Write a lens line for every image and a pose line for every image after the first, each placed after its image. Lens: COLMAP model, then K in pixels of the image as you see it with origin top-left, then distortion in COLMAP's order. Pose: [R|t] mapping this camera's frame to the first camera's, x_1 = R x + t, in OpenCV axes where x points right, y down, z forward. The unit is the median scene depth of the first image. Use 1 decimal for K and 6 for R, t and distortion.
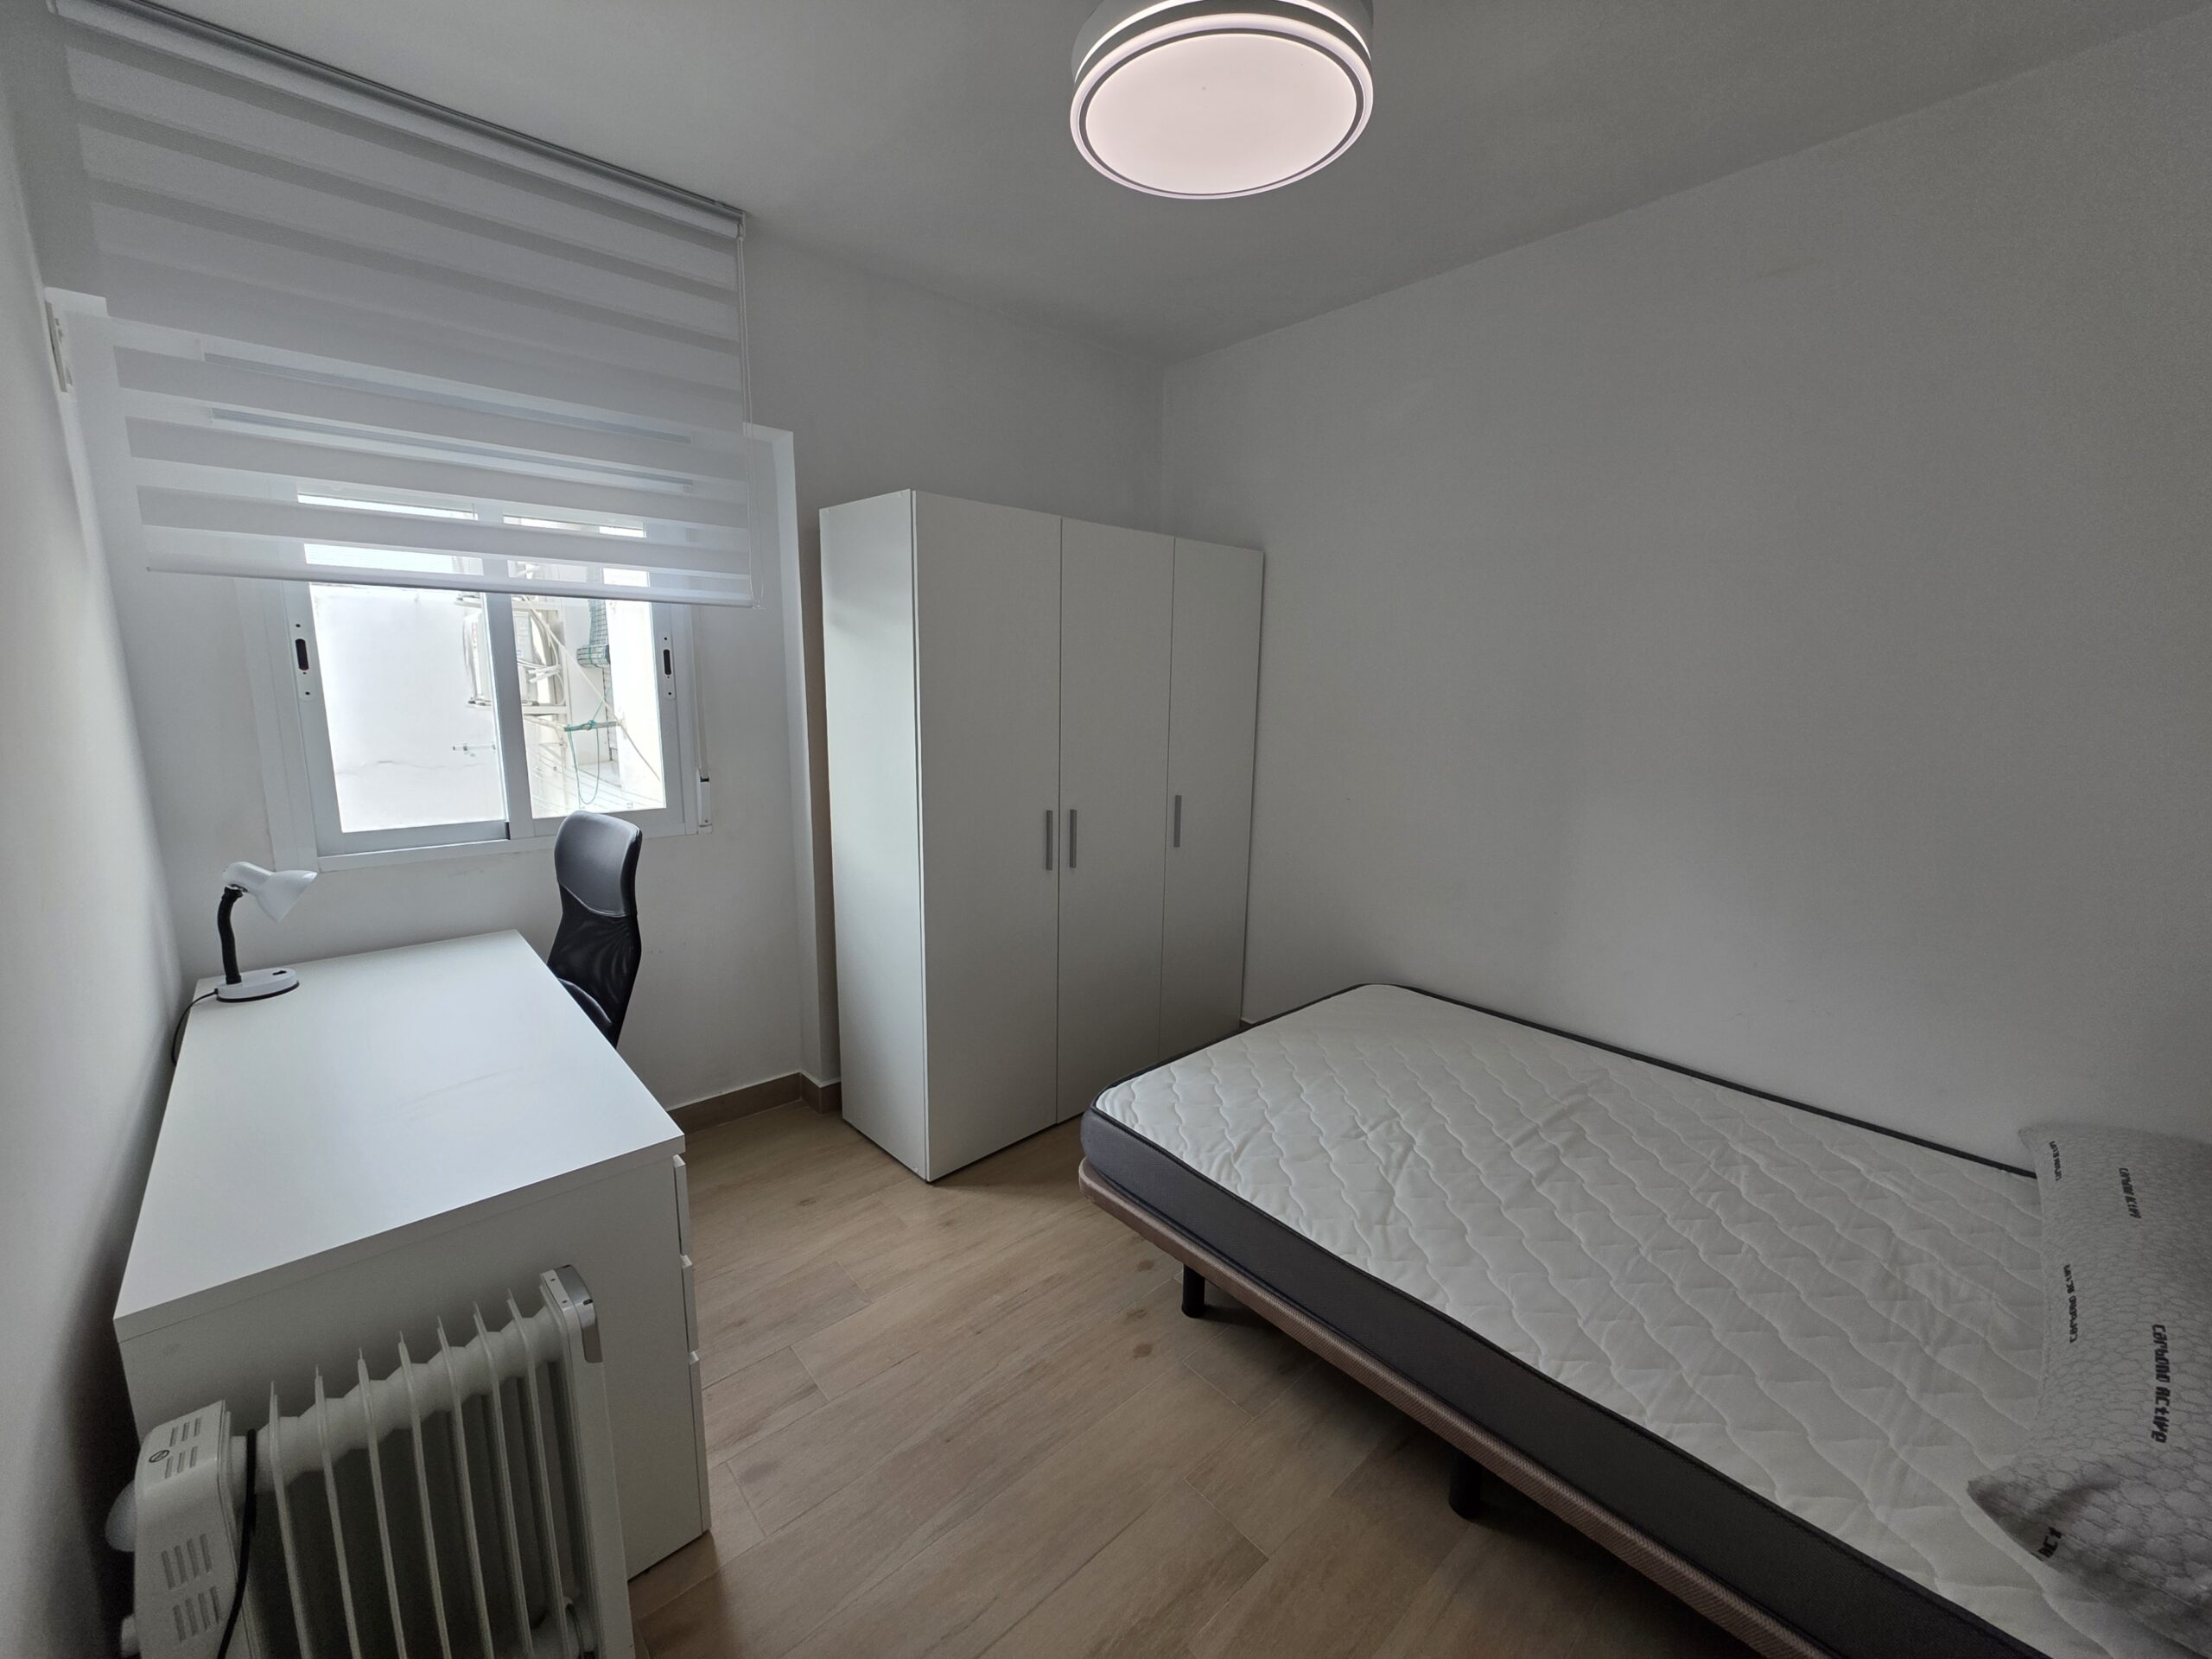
lens RADIAL K [[883.1, 0, 1106.0], [0, 883.1, 829.5], [0, 0, 1]] dist [-0.001029, -0.000239]
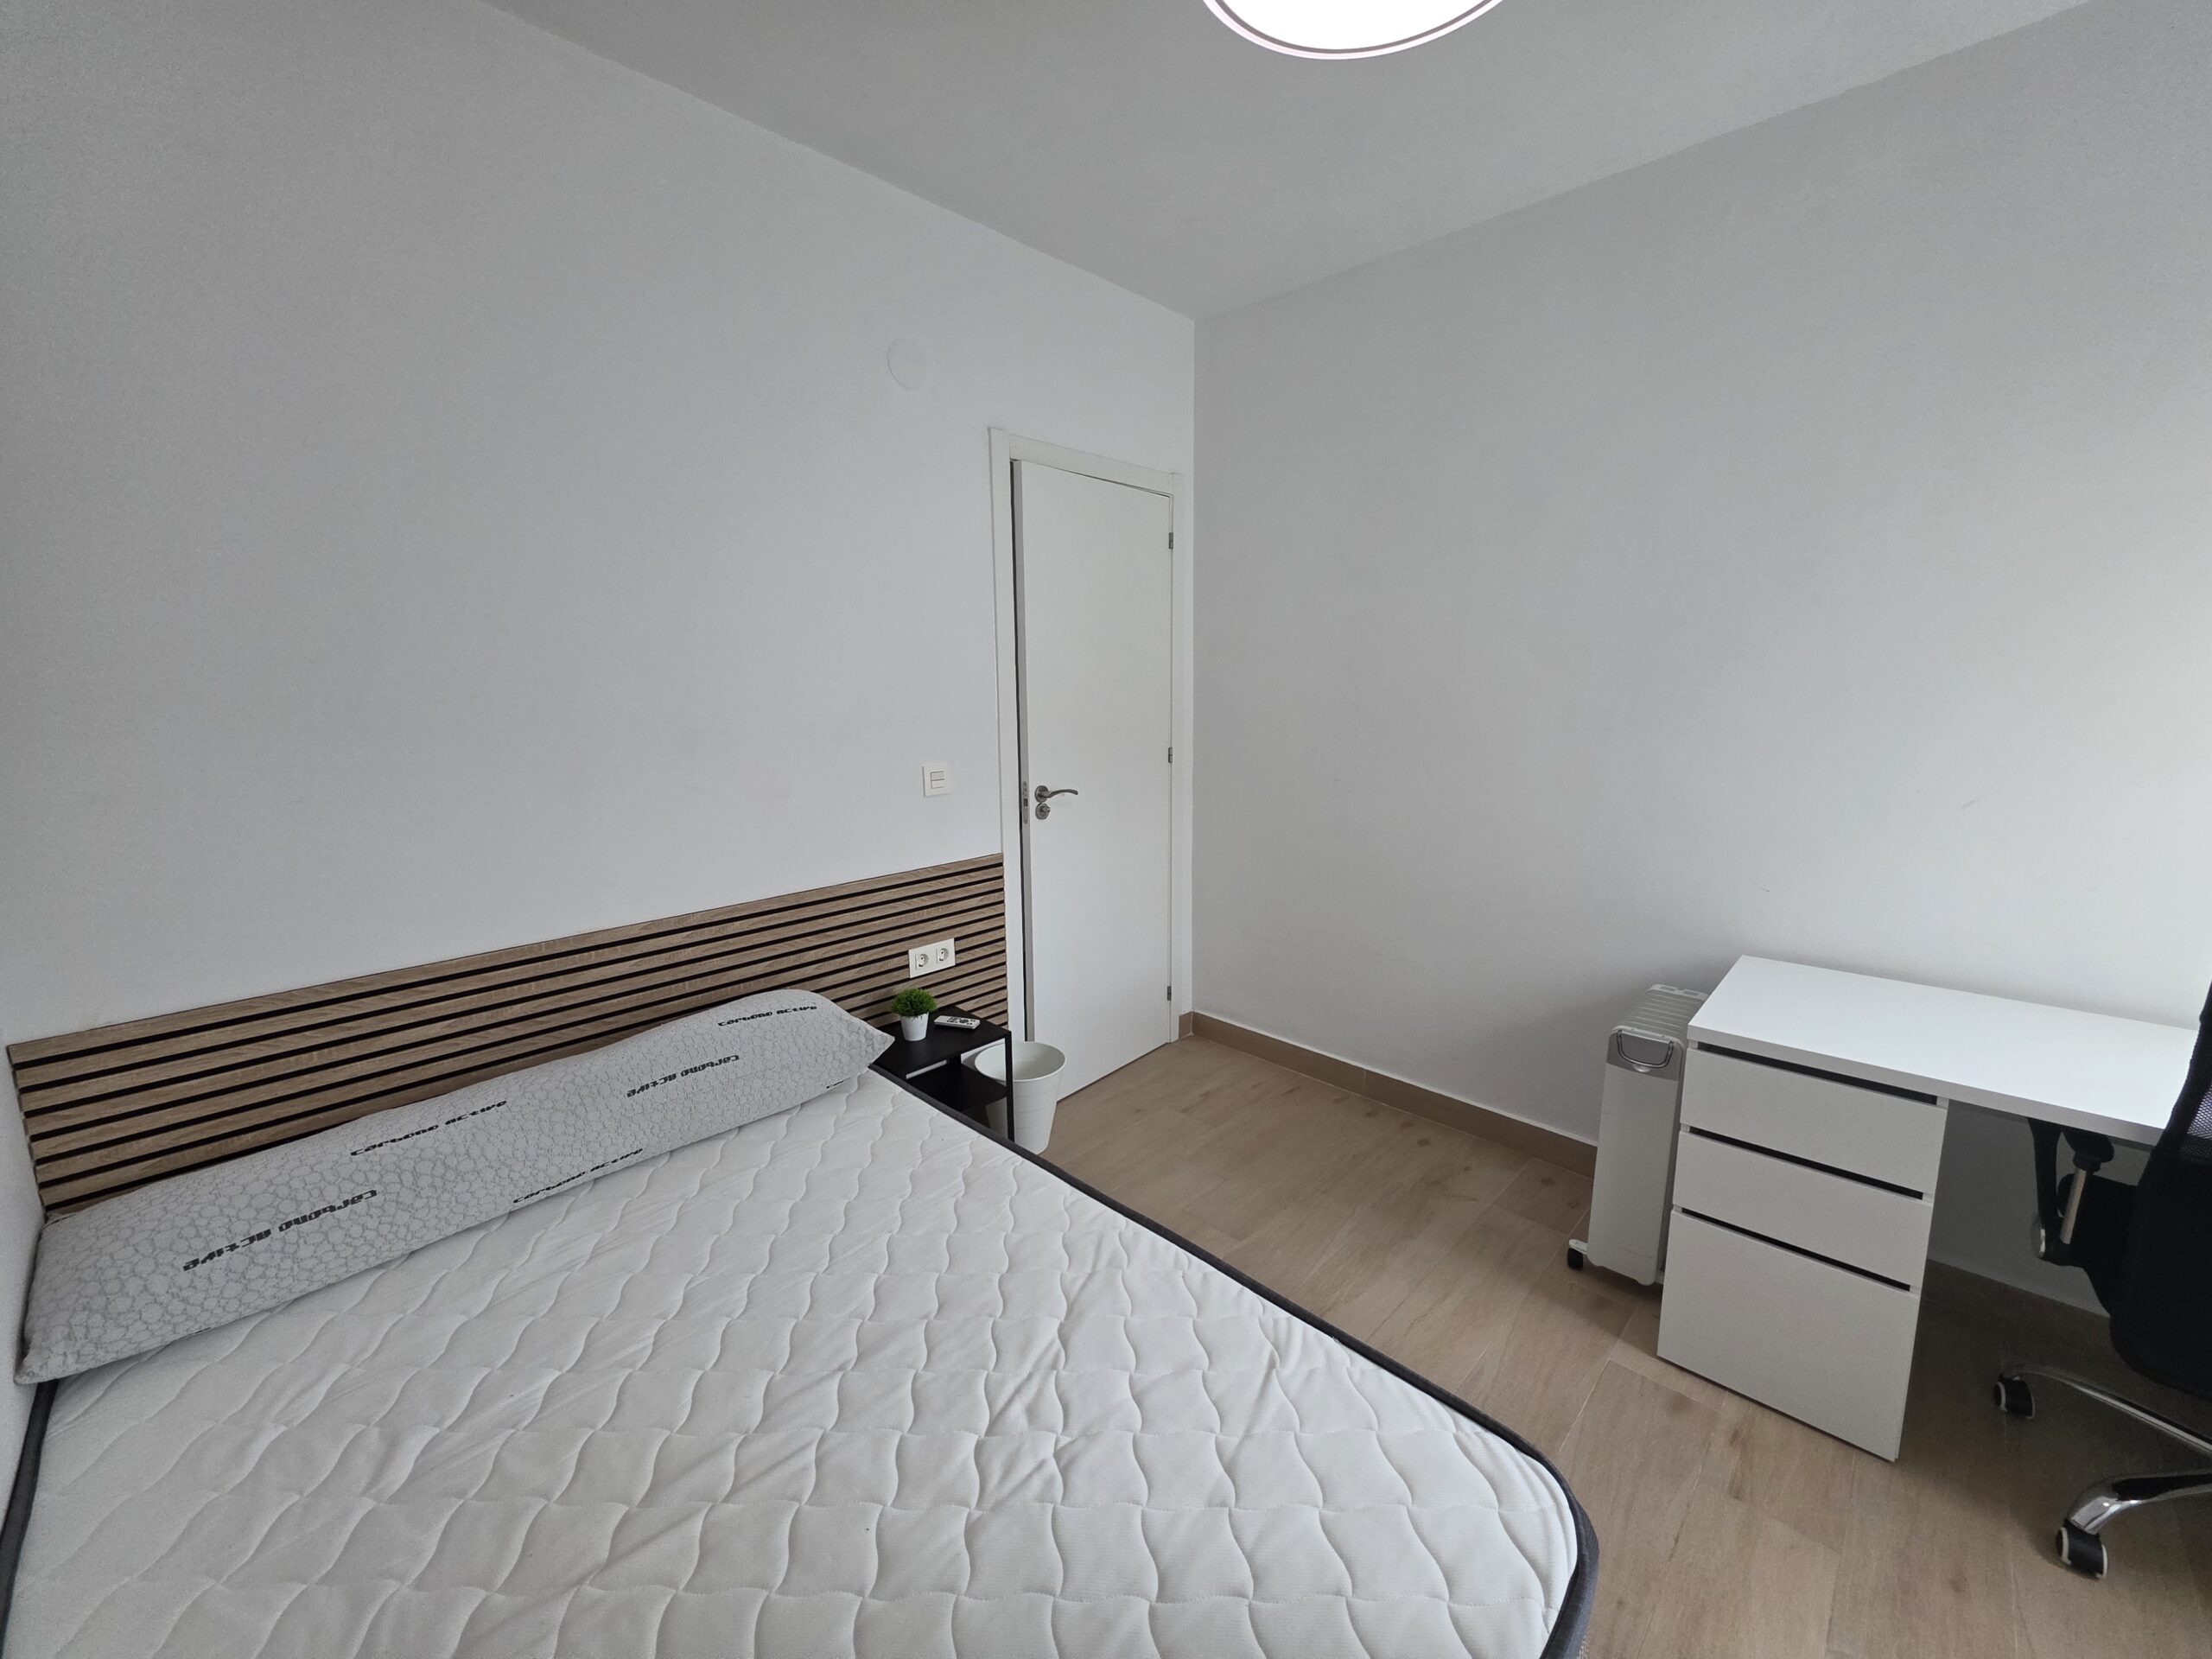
lens RADIAL K [[883.1, 0, 1106.0], [0, 883.1, 829.5], [0, 0, 1]] dist [-0.001029, -0.000239]
pose [[-0.997805, 0.003148, -0.066141, 0.321900], [-0.019888, 0.938505, 0.344693, -0.246692], [0.063159, 0.345252, -0.936382, 1.505483]]
